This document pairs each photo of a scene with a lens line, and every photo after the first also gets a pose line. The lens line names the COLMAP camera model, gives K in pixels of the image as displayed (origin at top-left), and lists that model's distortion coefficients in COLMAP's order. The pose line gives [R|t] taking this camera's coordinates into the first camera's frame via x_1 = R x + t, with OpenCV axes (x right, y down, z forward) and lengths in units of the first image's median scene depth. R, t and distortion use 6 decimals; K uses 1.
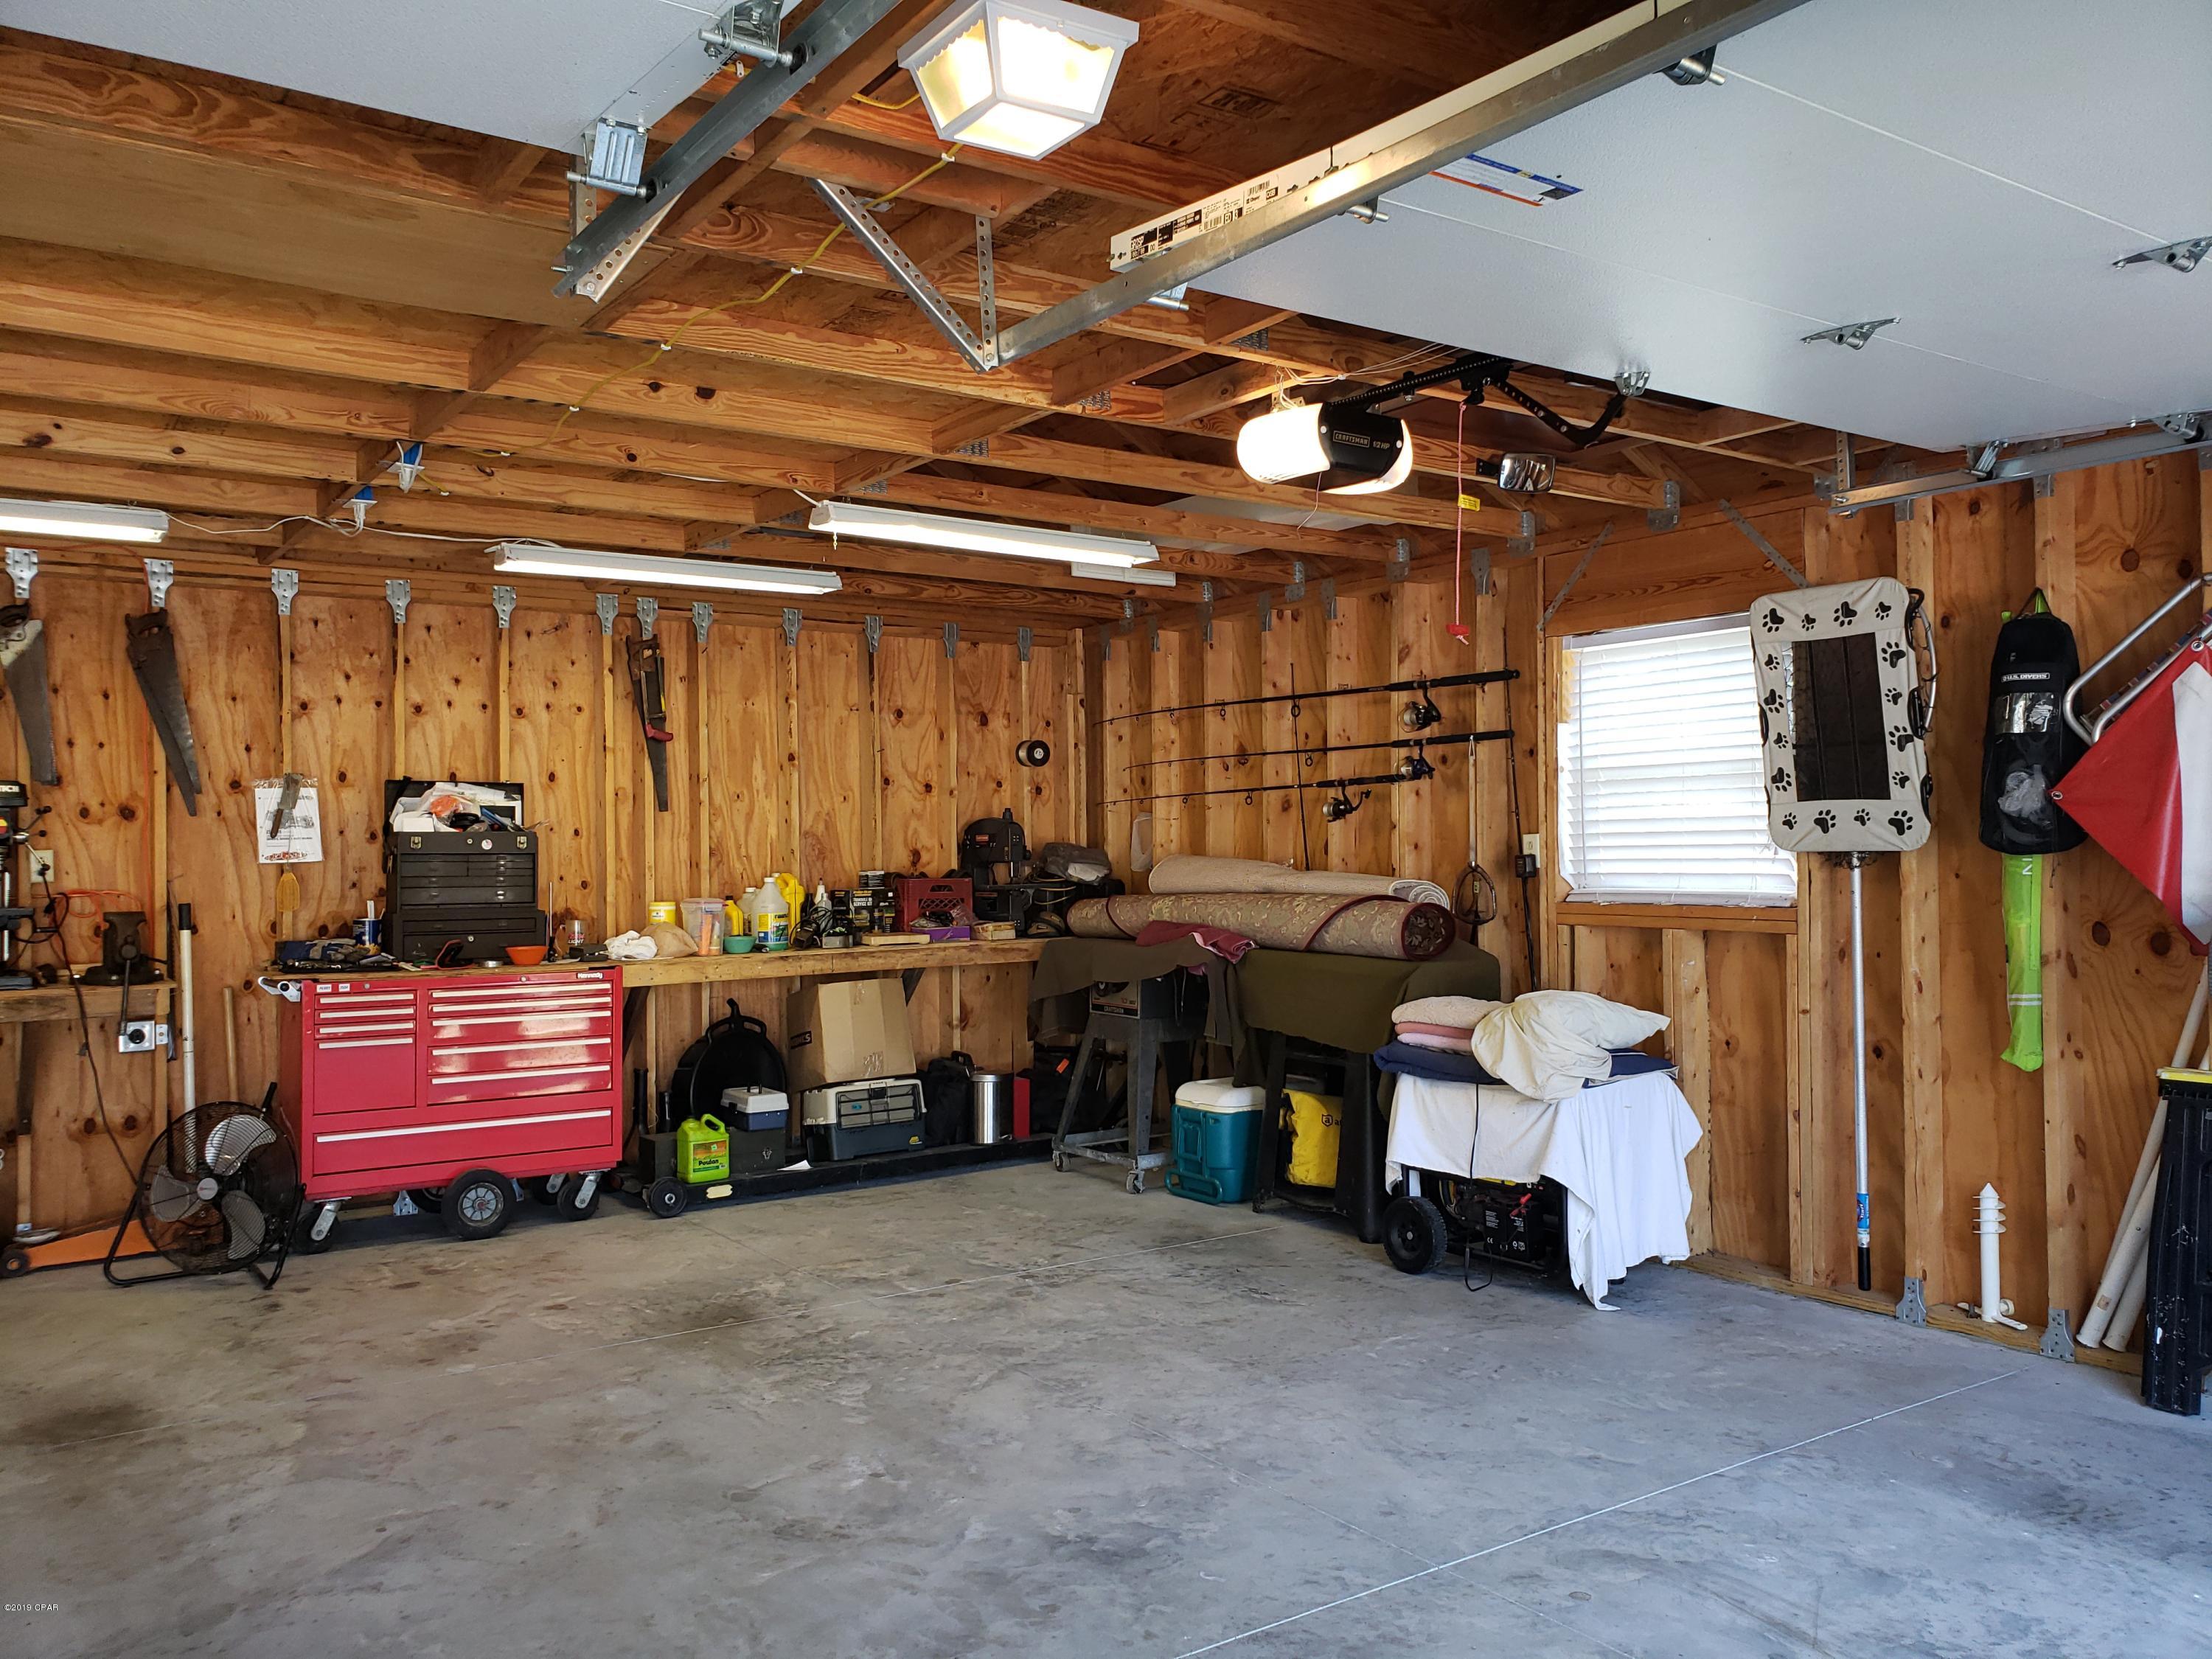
lens RADIAL K [[1724.3, 0, 1102.1], [0, 1724.3, 817.8], [0, 0, 1]] dist [0.003055, 0.031587]
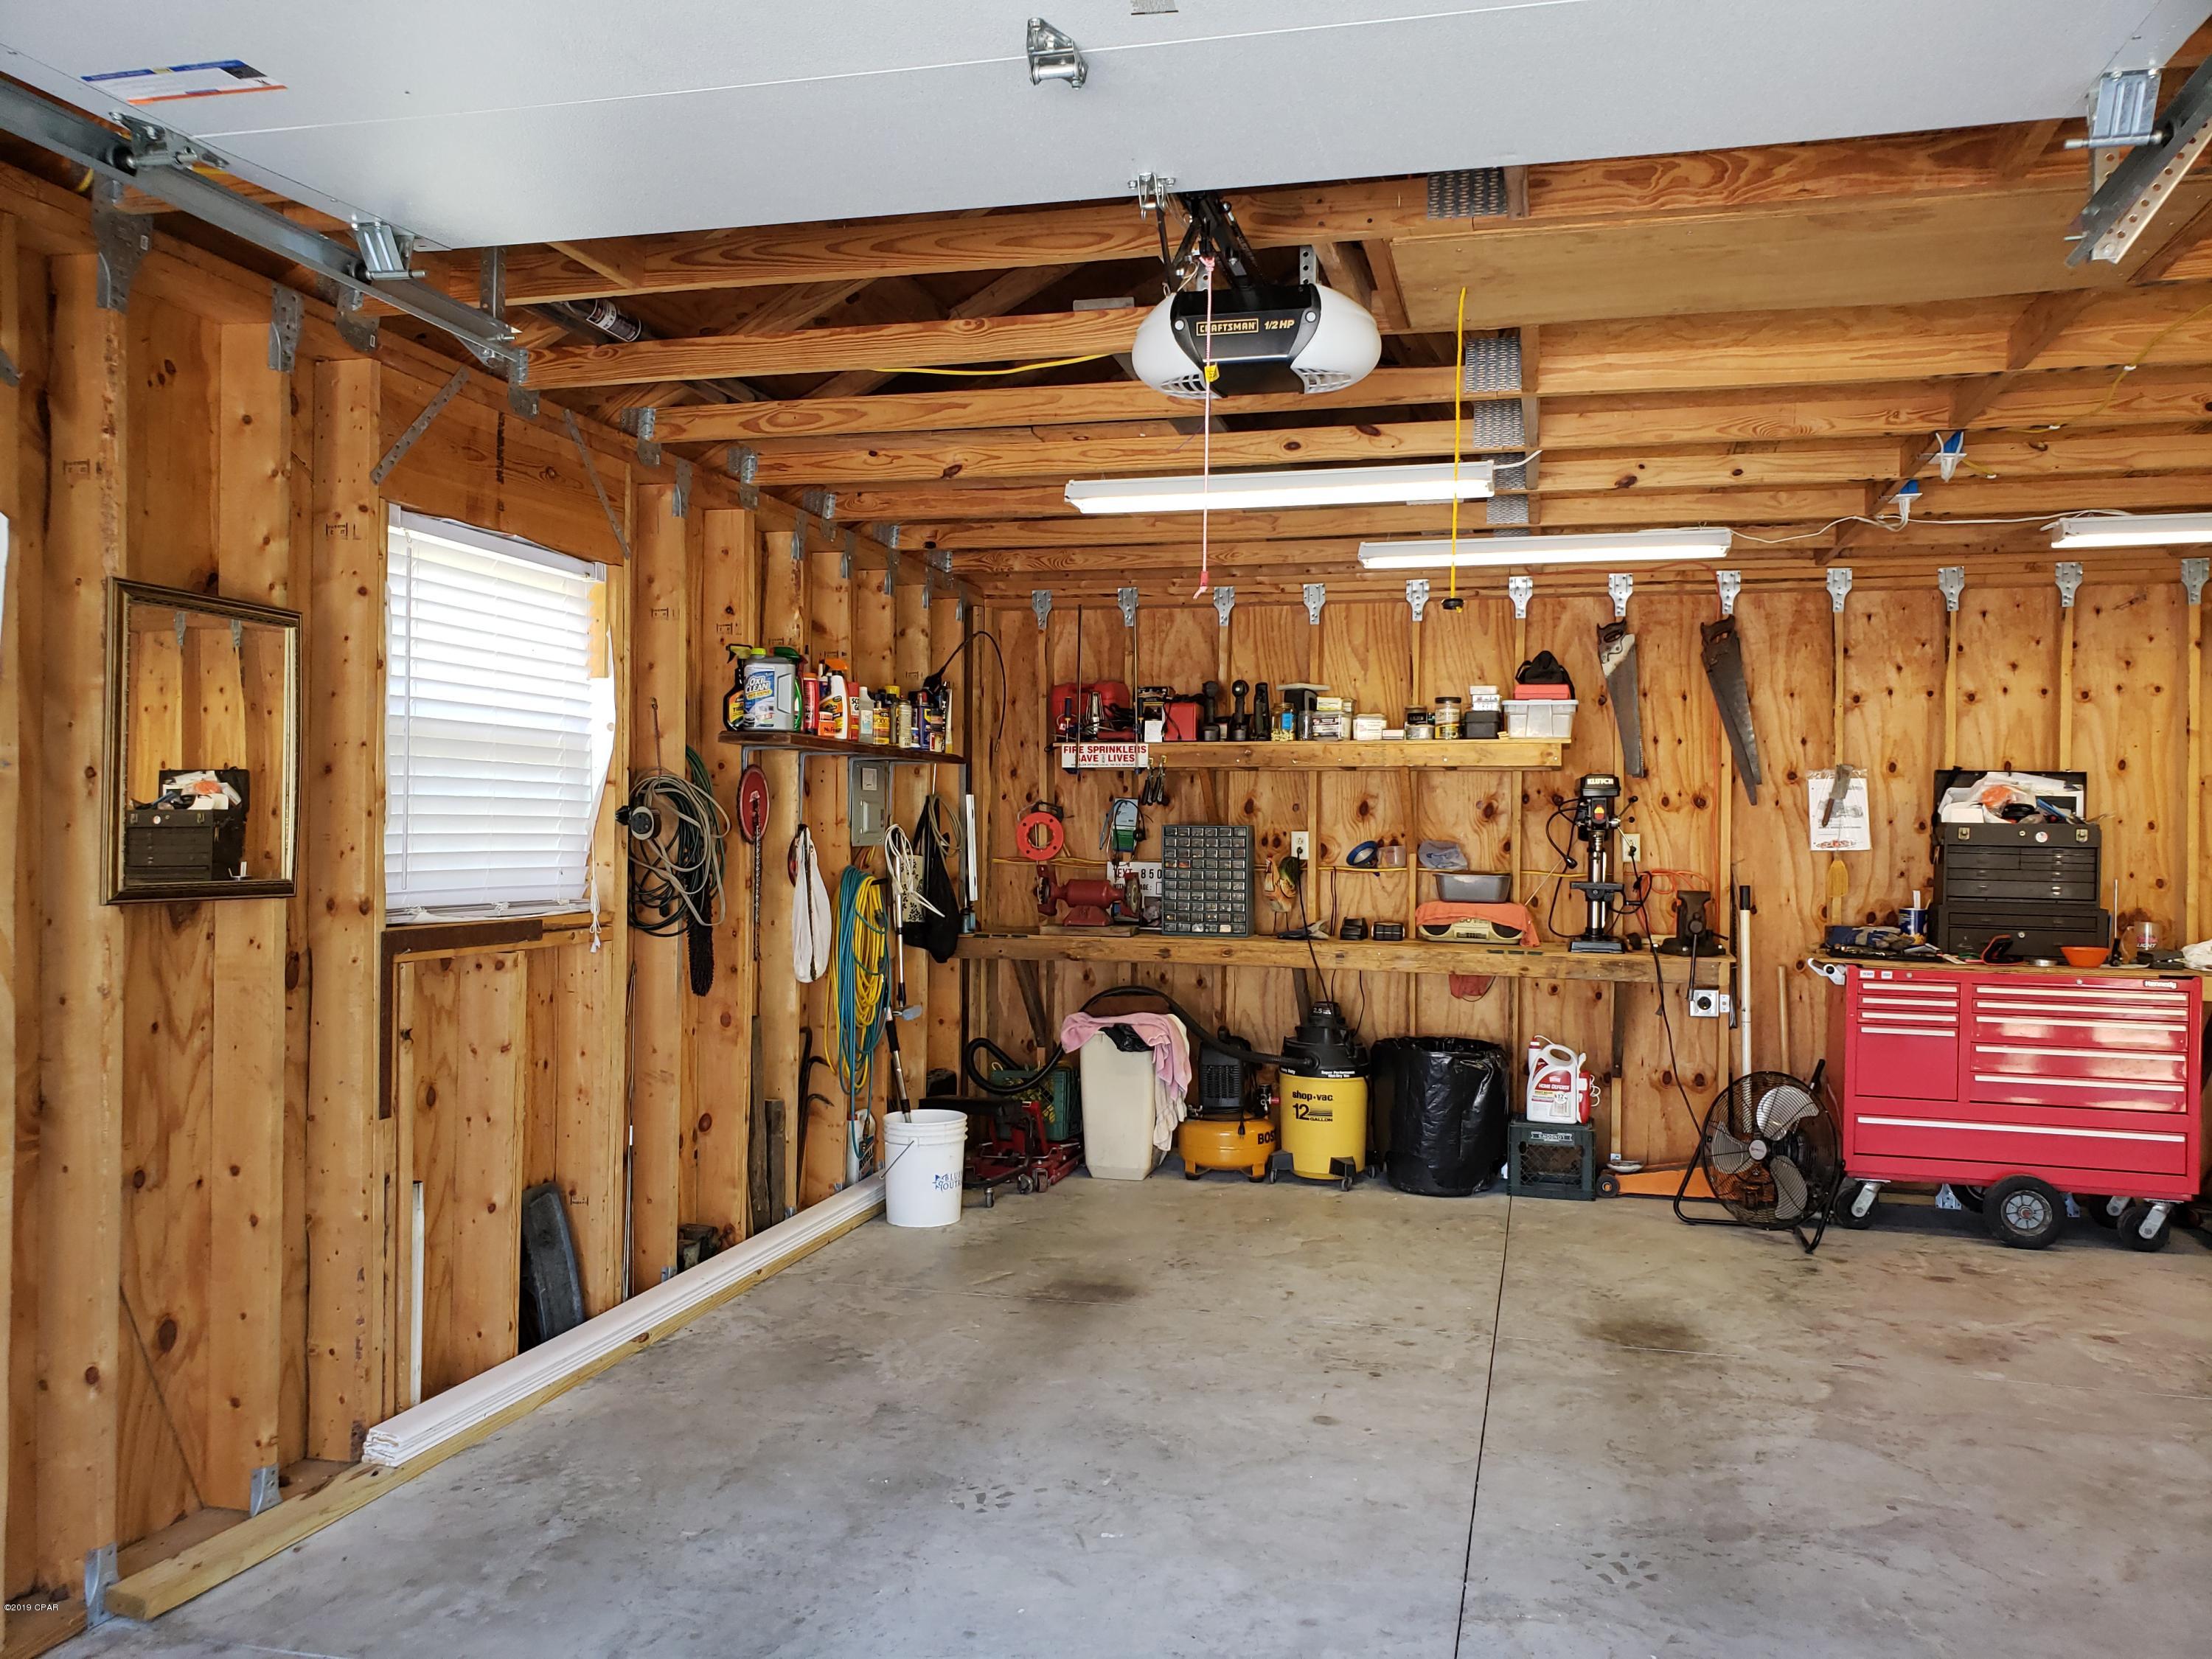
lens RADIAL K [[1724.3, 0, 1110.6], [0, 1724.3, 825.4], [0, 0, 1]] dist [0.003055, 0.031587]
pose [[0.649546, 0.016682, -0.760139, 0.044424], [-0.005000, 0.999831, 0.017670, -0.006814], [0.760306, -0.007677, 0.649520, -0.011755]]
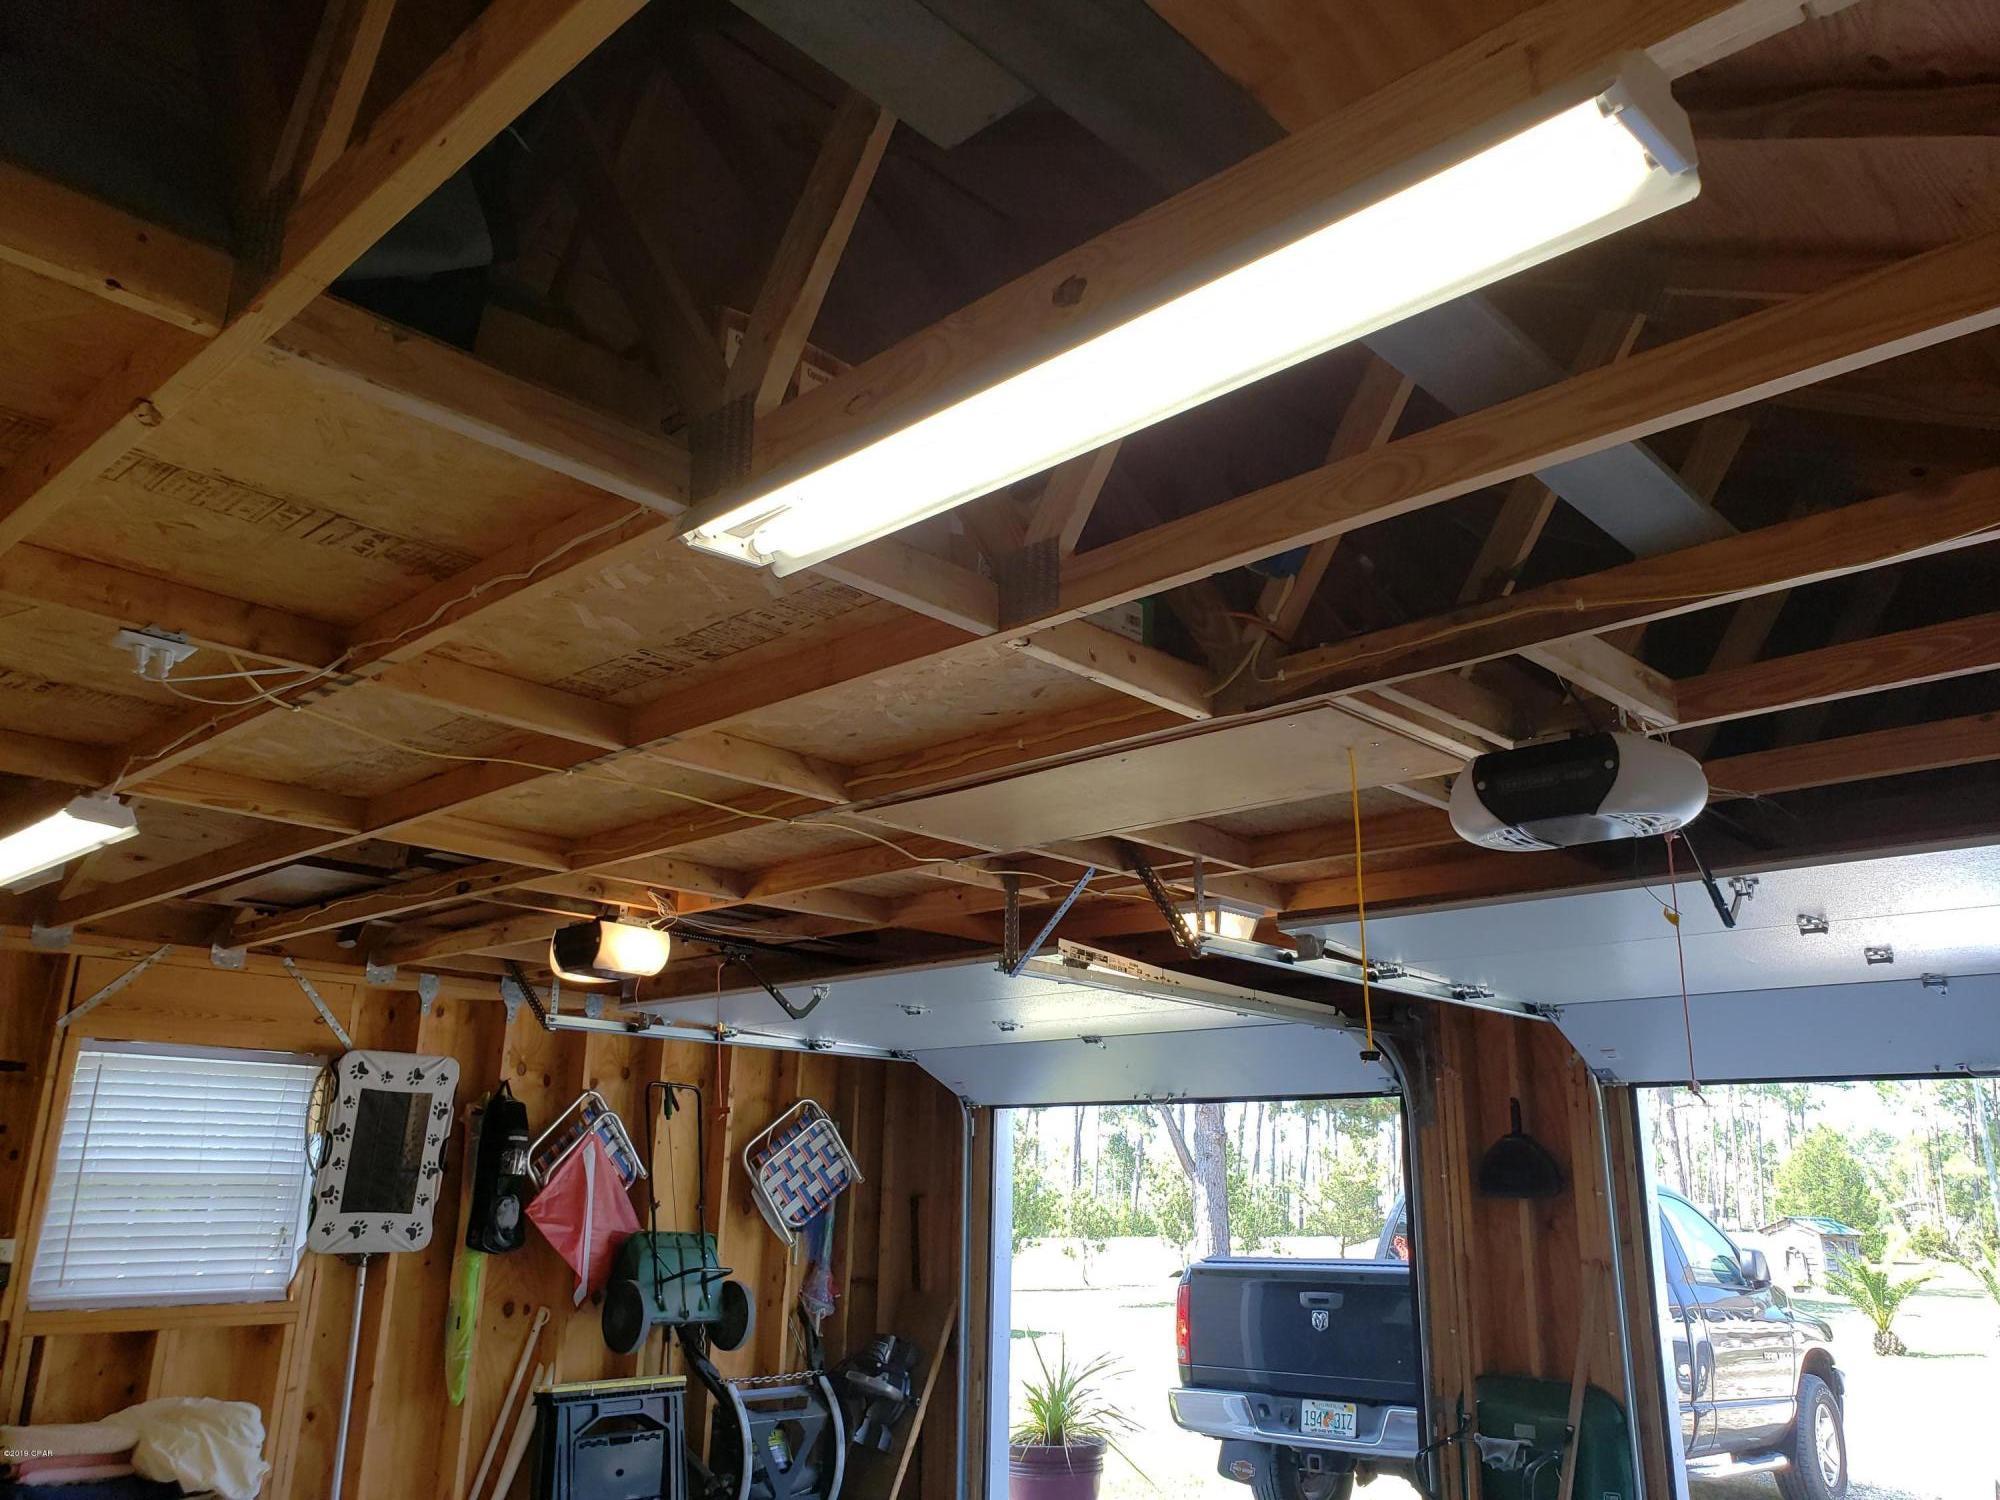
lens RADIAL K [[1559.0, 0, 1001.1], [0, 1559.0, 745.4], [0, 0, 1]] dist [0.003055, 0.031587]
pose [[-0.224629, 0.279784, 0.933415, -0.196762], [-0.031442, 0.955314, -0.293914, -0.003336], [-0.973937, -0.095370, -0.205795, 0.170468]]
